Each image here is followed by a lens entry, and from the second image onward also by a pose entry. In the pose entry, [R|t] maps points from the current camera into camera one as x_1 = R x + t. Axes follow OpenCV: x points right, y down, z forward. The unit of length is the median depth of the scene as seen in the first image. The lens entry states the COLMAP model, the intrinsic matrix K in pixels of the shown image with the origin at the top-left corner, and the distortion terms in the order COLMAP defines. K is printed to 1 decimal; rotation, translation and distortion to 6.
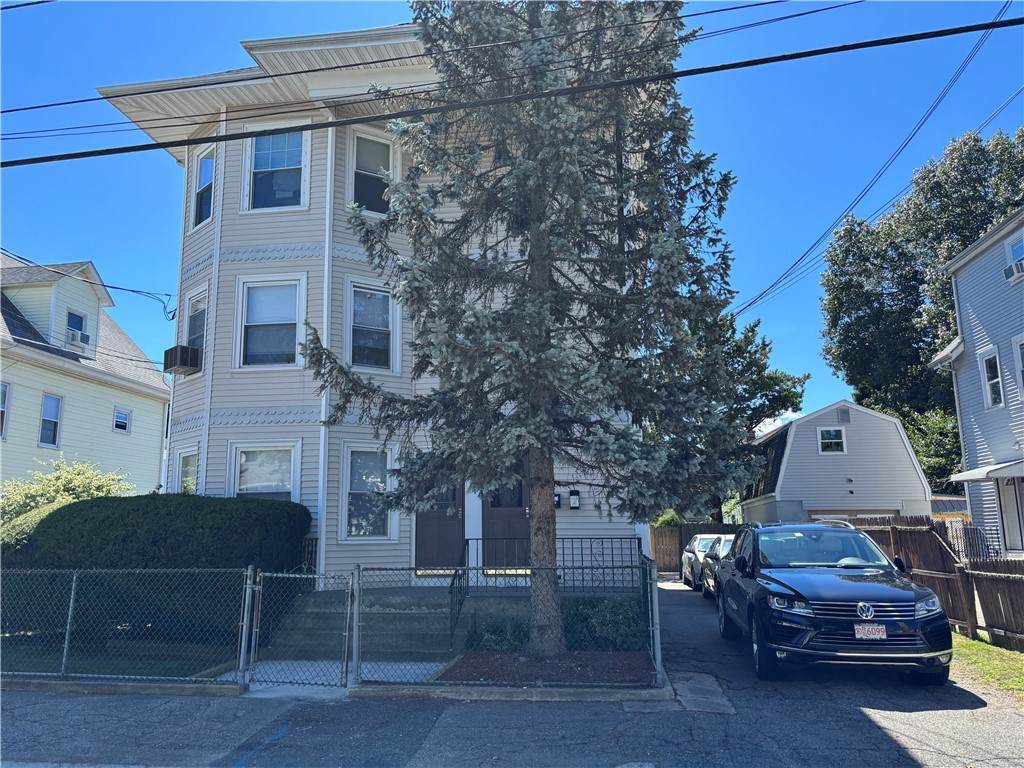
lens RADIAL K [[780.1, 0, 510.1], [0, 780.1, 385.7], [0, 0, 1]] dist [0.048937, -0.008163]
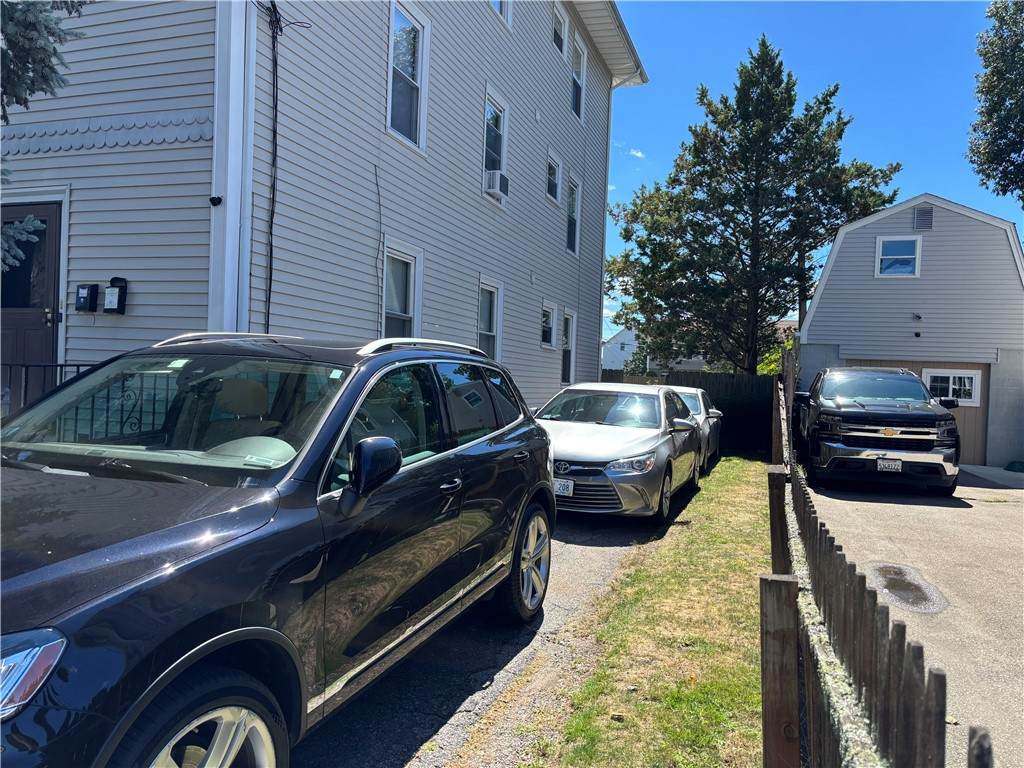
lens RADIAL K [[780.1, 0, 511.8], [0, 780.1, 383.6], [0, 0, 1]] dist [0.048937, -0.008163]
pose [[0.979890, 0.052245, -0.192576, 0.197007], [-0.014182, 0.980908, 0.193956, 0.044174], [0.199033, -0.187324, 0.961923, 0.243116]]
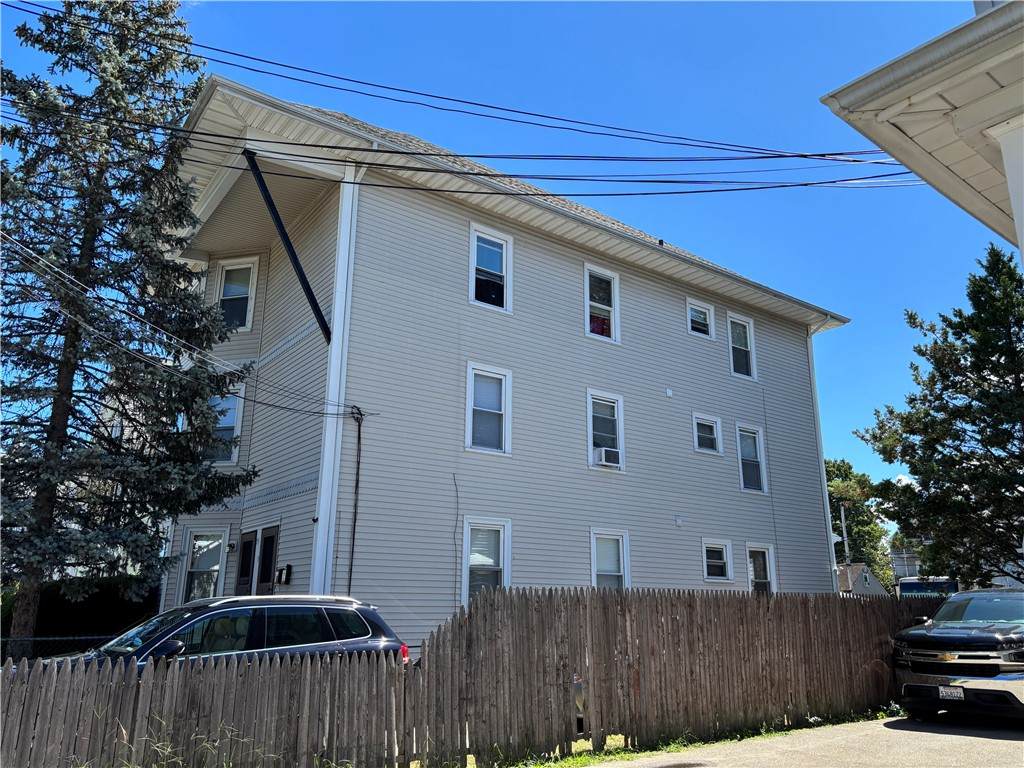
lens RADIAL K [[780.1, 0, 513.1], [0, 780.1, 387.4], [0, 0, 1]] dist [0.048937, -0.008163]
pose [[0.698096, -0.181071, -0.692730, 0.443048], [0.125712, 0.983462, -0.130379, 0.036191], [0.704882, 0.003932, 0.709314, 0.227865]]
